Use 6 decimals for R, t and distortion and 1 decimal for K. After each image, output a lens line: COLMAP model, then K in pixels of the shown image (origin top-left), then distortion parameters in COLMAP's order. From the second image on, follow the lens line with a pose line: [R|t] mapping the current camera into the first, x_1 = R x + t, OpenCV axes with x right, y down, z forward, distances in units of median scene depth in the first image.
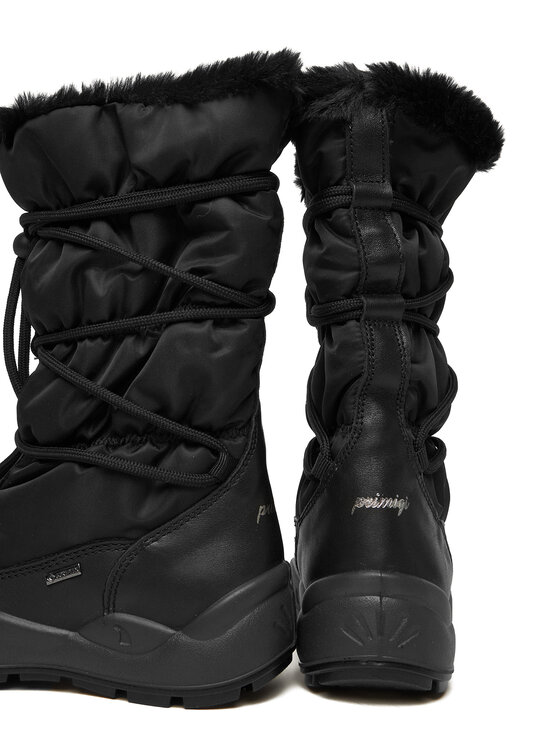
lens RADIAL K [[777.8, 0, 280.0], [0, 777.8, 373.0], [0, 0, 1]] dist [-0.026061, -0.034166]
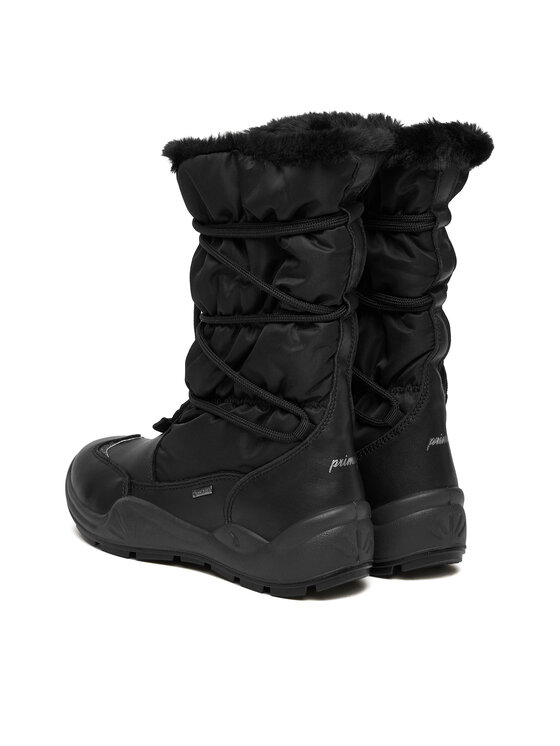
lens RADIAL K [[1463.7, 0, 280.0], [0, 1463.7, 373.0], [0, 0, 1]] dist [0.002198, 0.036178]
pose [[0.880593, 0.091619, -0.464932, 1.065388], [-0.010115, 0.984542, 0.174855, -0.420873], [0.473765, -0.149273, 0.867908, -1.215639]]
